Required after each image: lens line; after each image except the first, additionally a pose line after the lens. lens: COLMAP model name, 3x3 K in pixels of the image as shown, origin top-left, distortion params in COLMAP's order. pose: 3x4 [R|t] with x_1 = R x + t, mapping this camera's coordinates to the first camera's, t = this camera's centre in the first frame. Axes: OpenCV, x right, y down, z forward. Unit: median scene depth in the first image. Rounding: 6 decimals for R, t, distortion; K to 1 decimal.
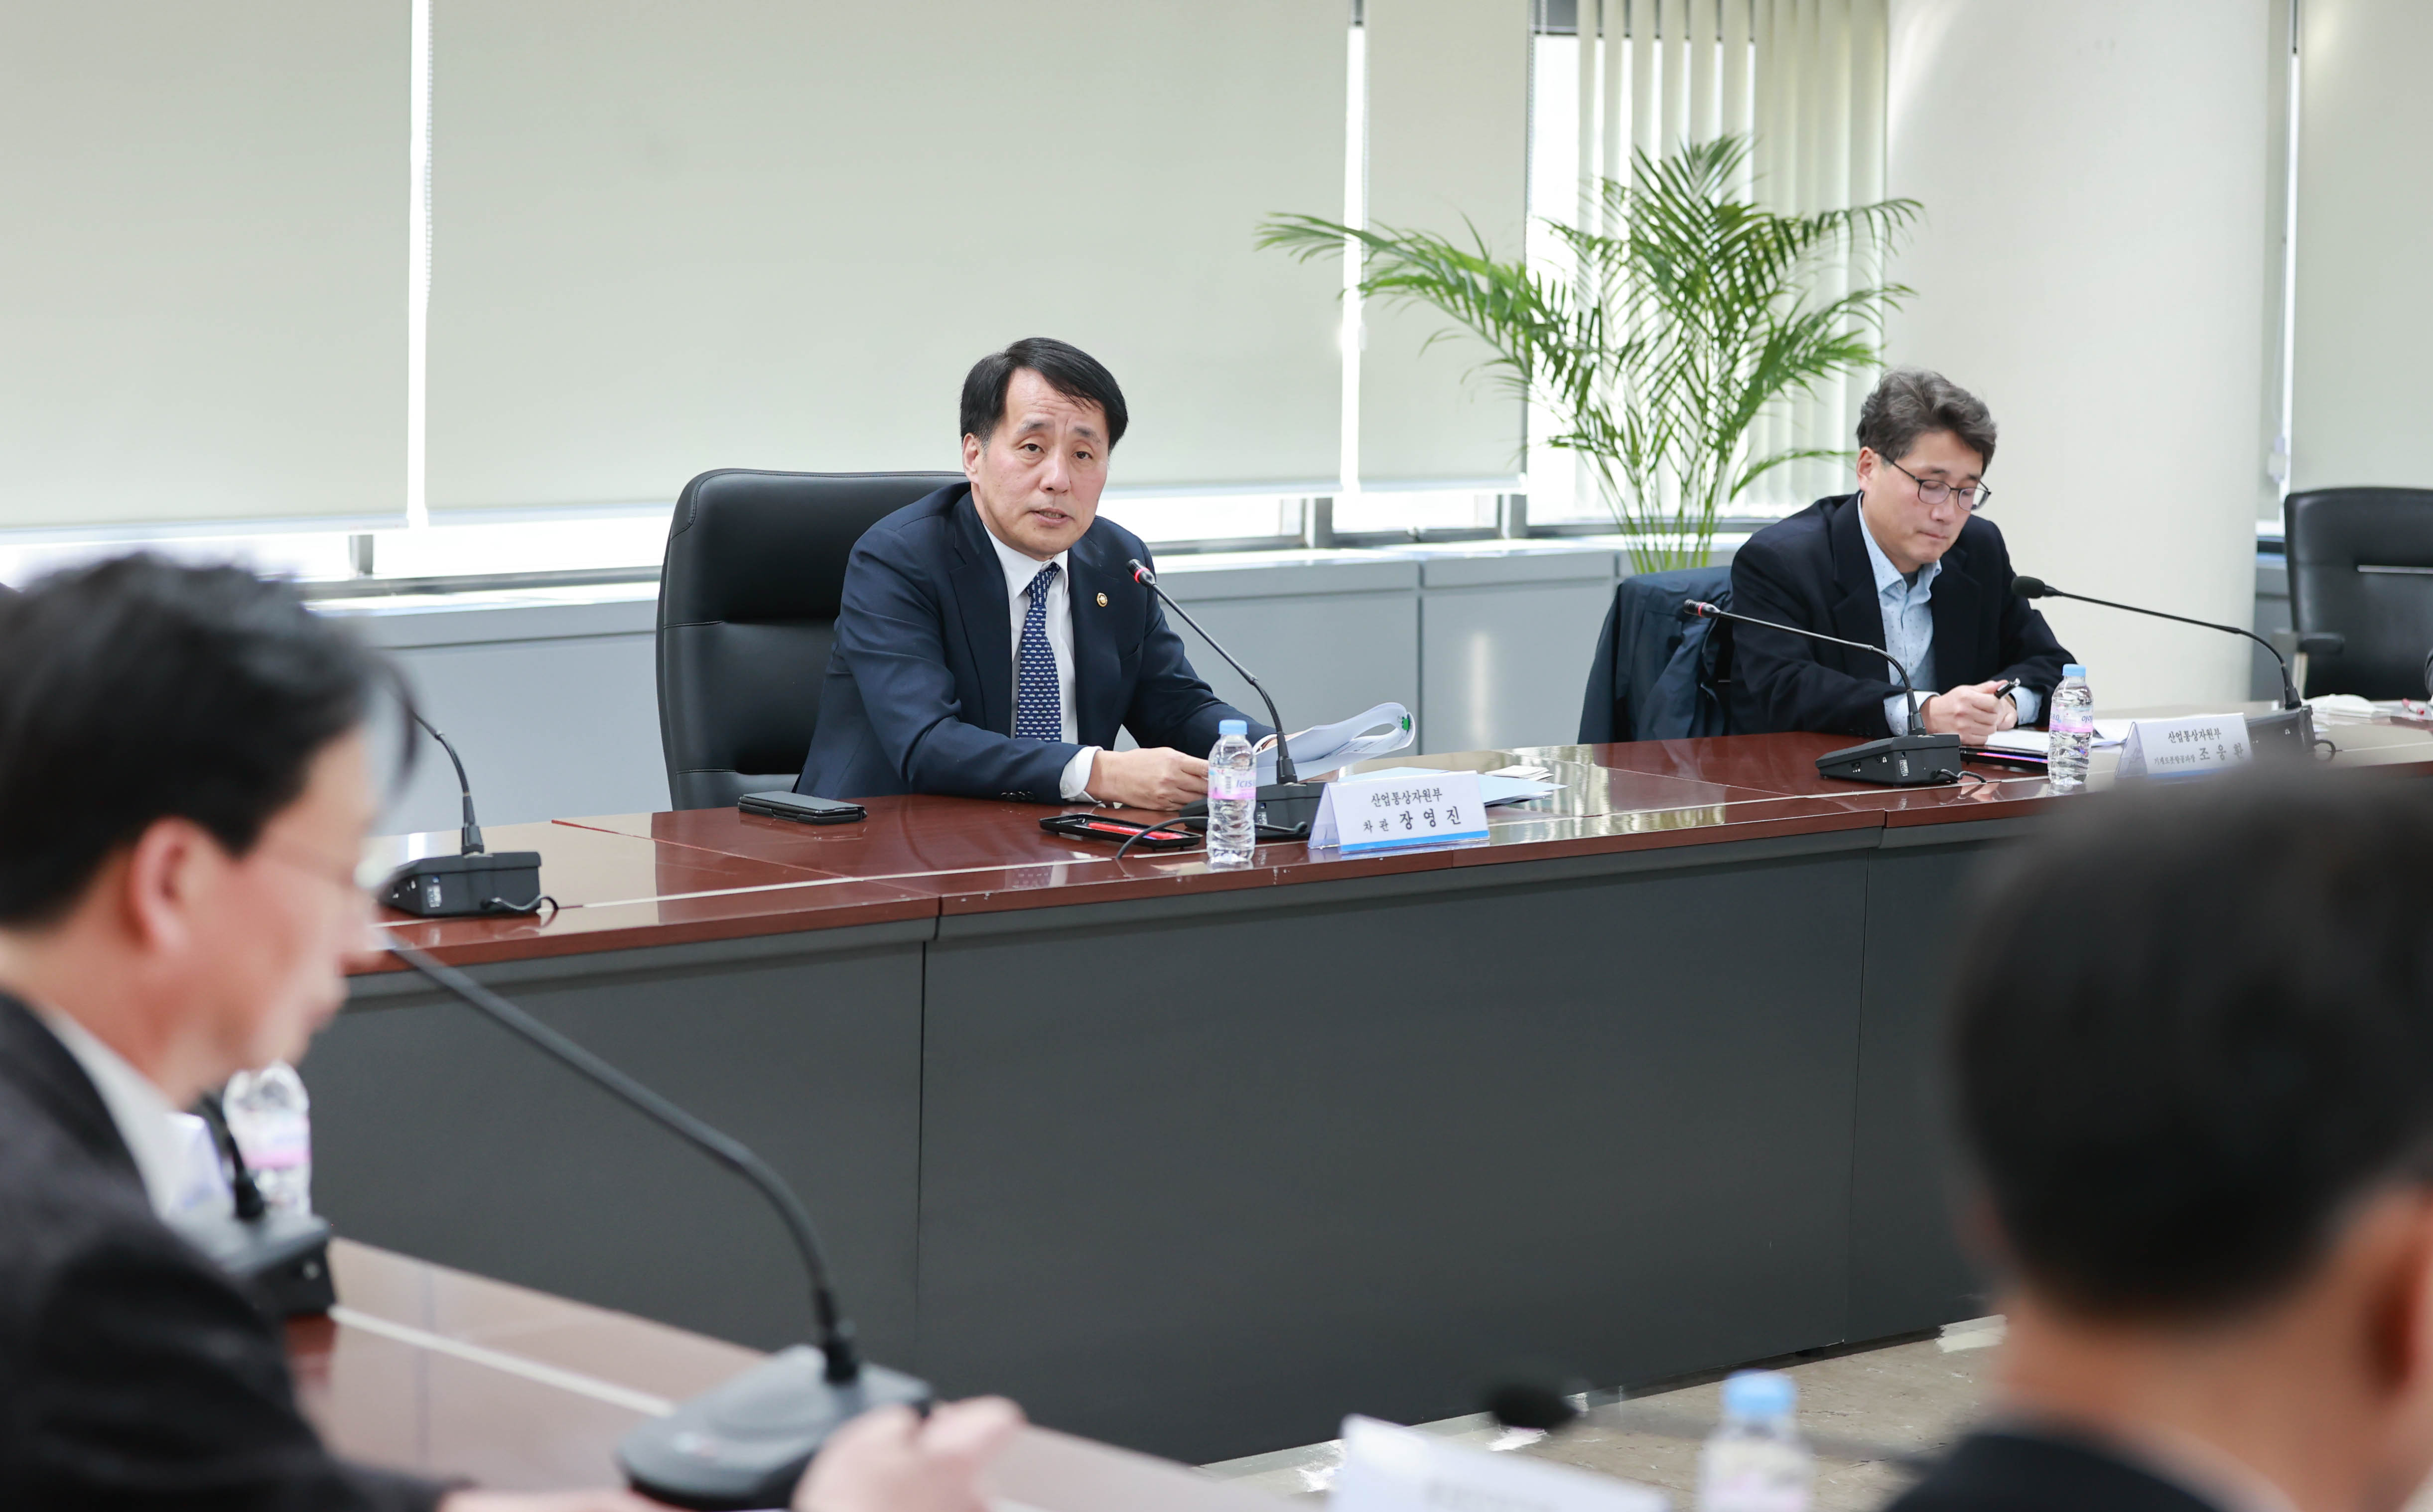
lens RADIAL K [[5716.1, 0, 1216.5], [0, 5716.1, 756.0], [0, 0, 1]] dist [-0.344388, -2.392806]
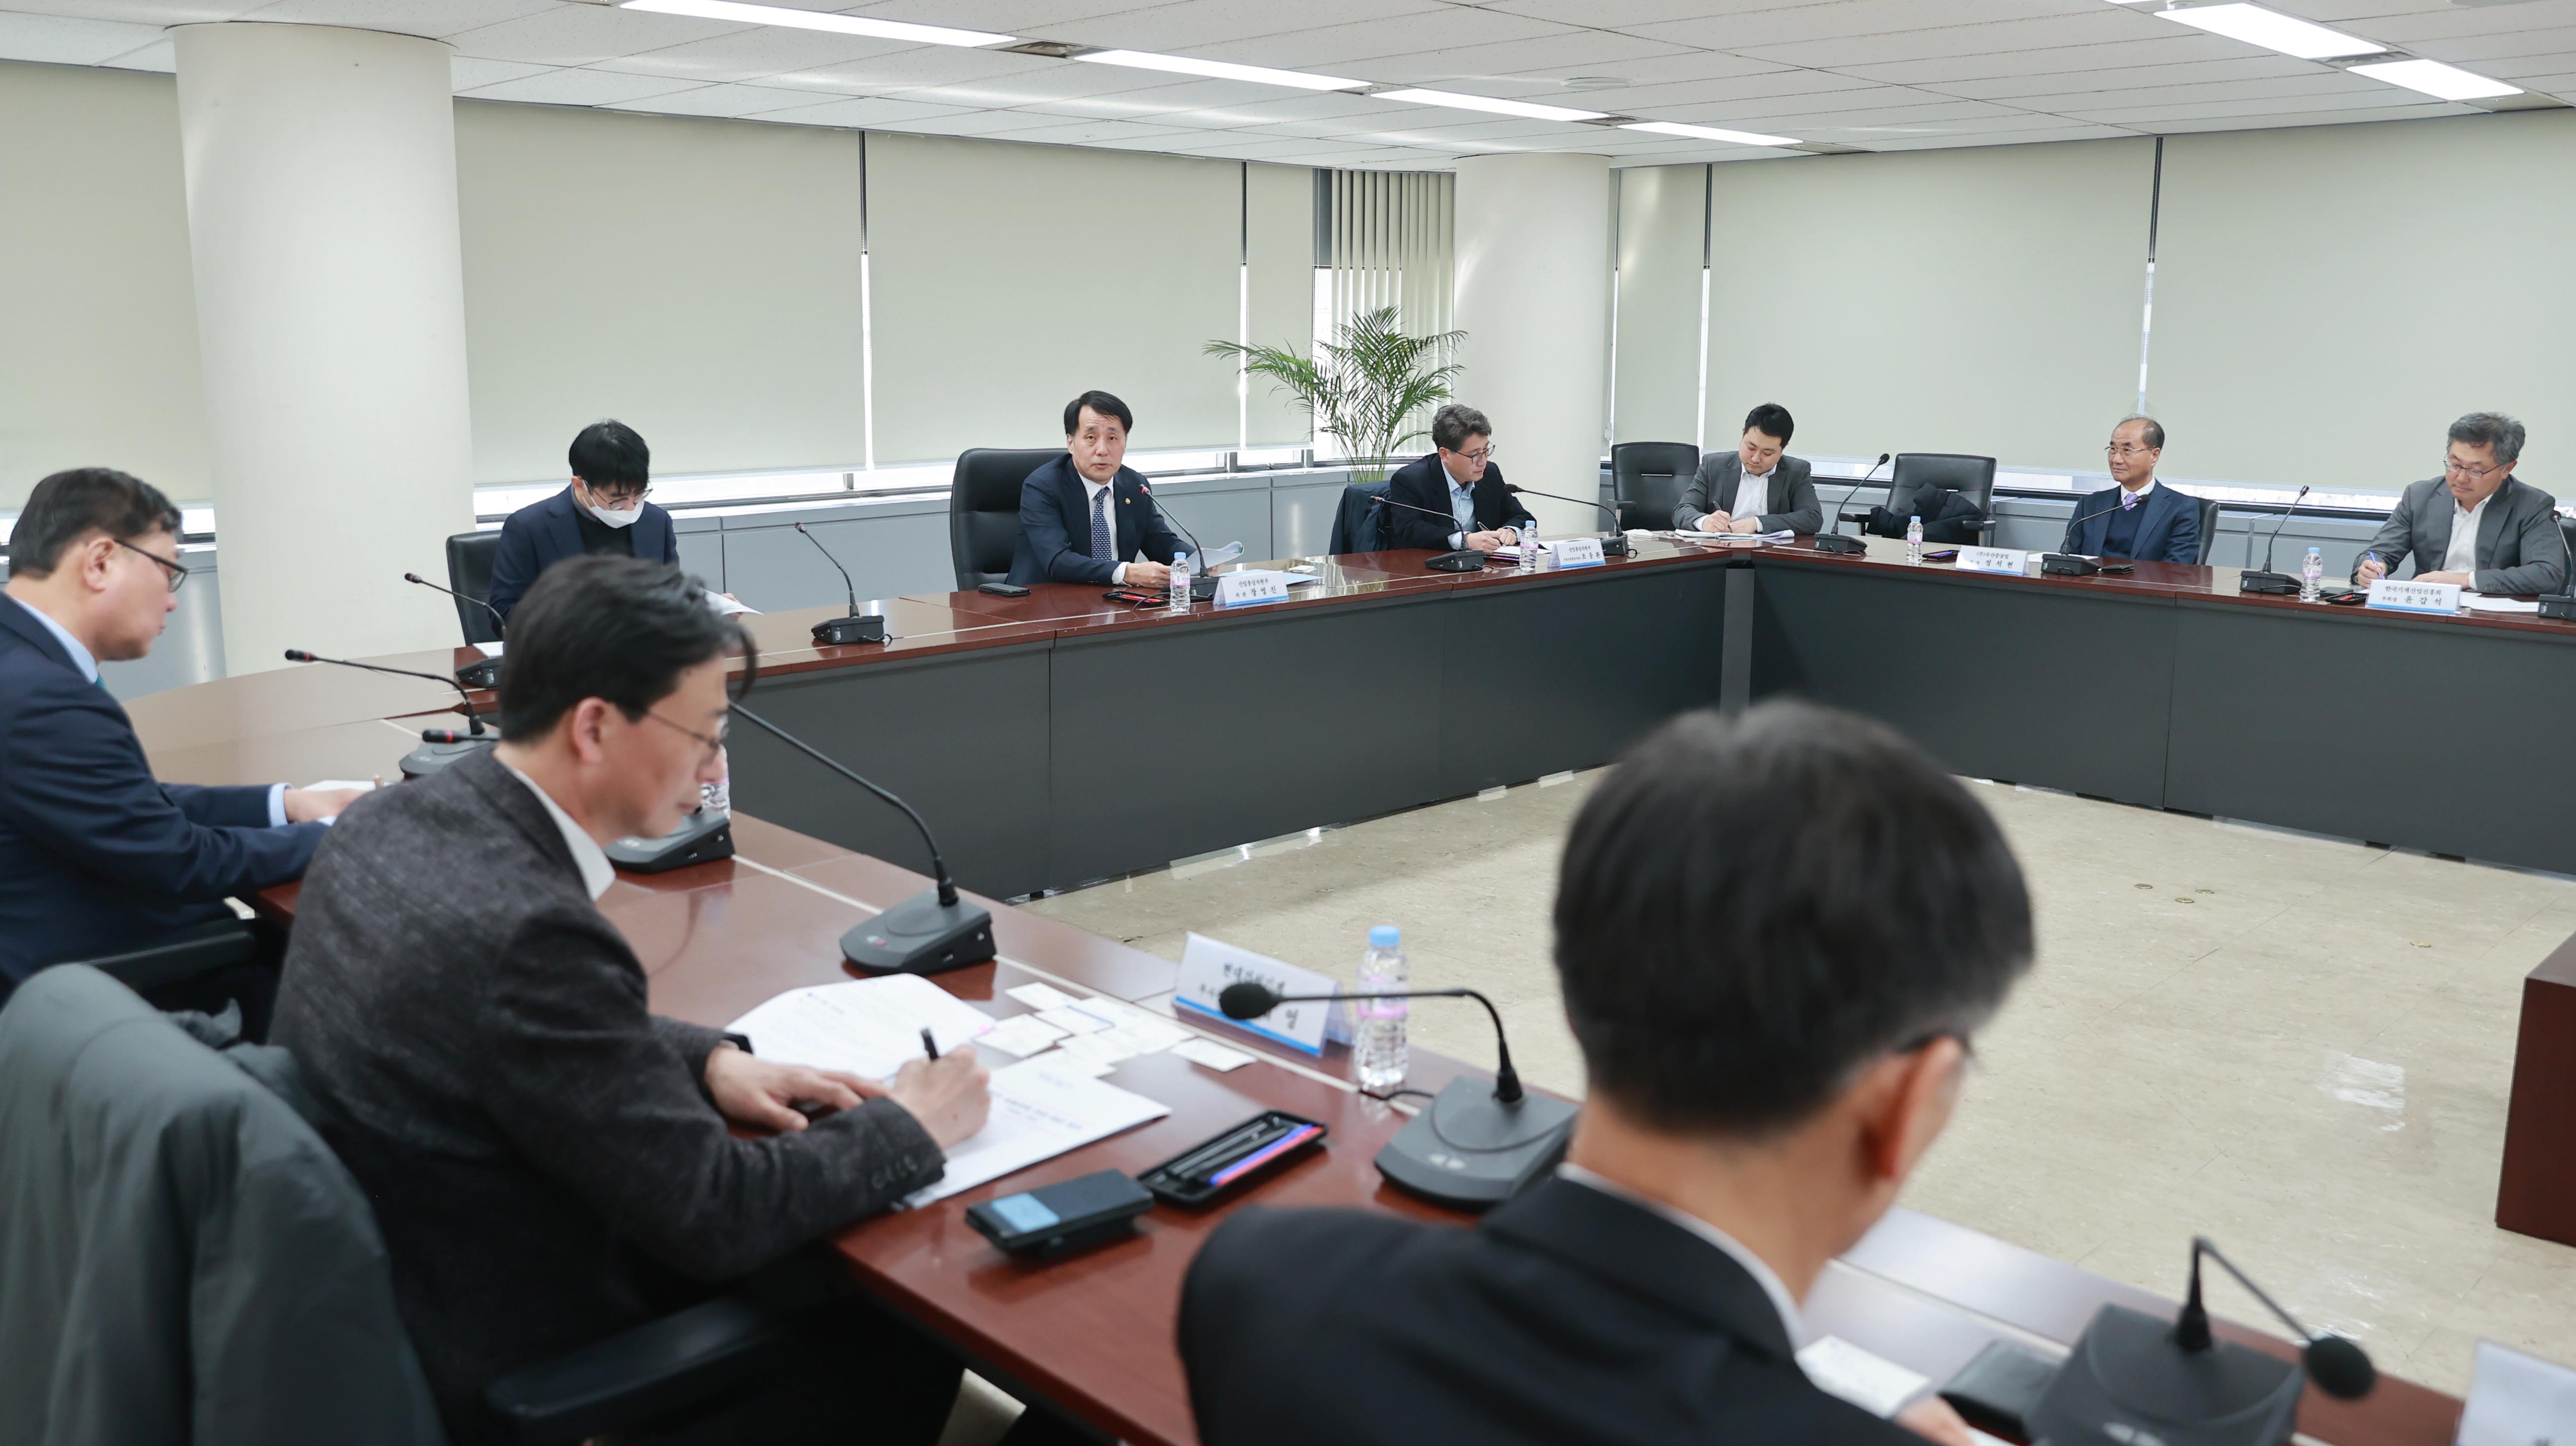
lens RADIAL K [[1998.1, 0, 1288.0], [0, 1998.1, 723.0], [0, 0, 1]] dist [-0.112337, 0.000108]
pose [[0.999343, -0.016636, 0.032190, 0.016541], [0.013555, 0.995511, 0.093672, -0.010487], [-0.033604, -0.093174, 0.995083, 0.131180]]
